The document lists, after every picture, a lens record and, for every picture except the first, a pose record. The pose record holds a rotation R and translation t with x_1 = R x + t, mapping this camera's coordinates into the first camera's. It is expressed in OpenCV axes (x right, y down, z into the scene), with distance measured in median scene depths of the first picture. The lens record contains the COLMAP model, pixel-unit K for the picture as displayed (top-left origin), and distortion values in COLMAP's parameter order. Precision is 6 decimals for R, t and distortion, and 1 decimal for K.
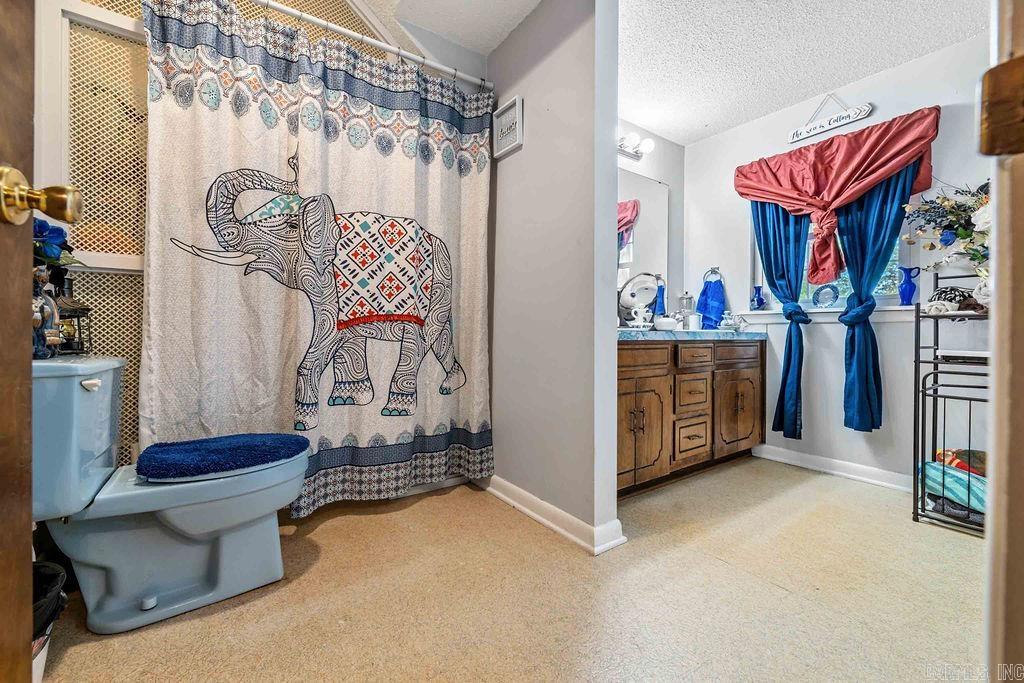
lens RADIAL K [[420.2, 0, 508.4], [0, 420.2, 330.8], [0, 0, 1]] dist [0.007097, -0.003010]
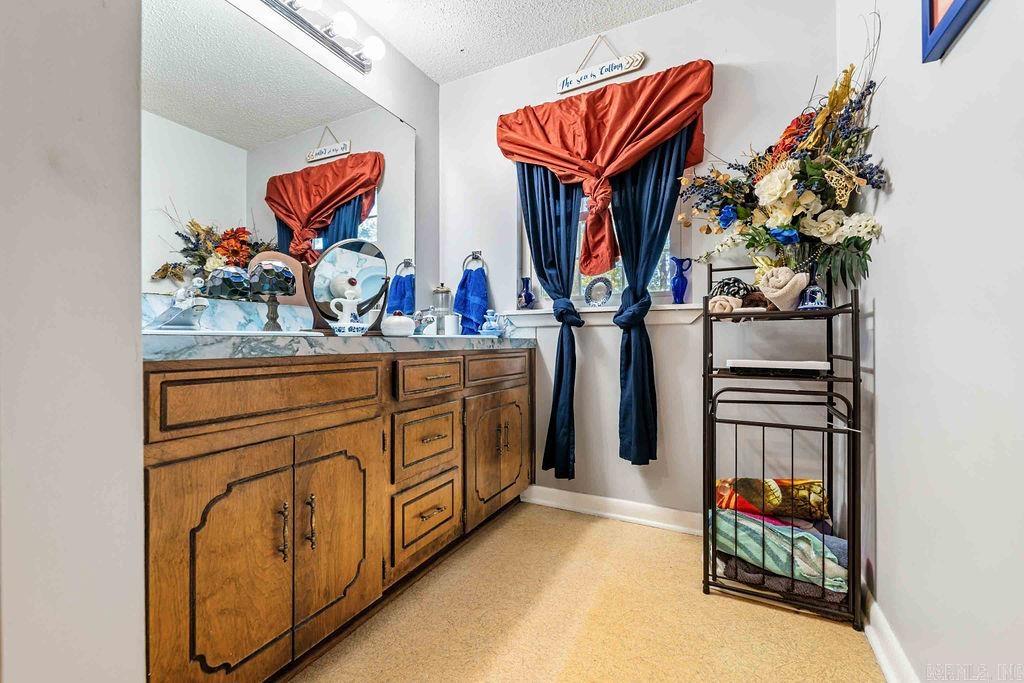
lens RADIAL K [[420.2, 0, 513.1], [0, 420.2, 340.6], [0, 0, 1]] dist [0.007097, -0.003010]
pose [[0.886650, -0.009161, 0.462350, 0.262043], [0.007085, 0.999956, 0.006224, 0.003489], [-0.462386, -0.002243, 0.886676, 0.400904]]
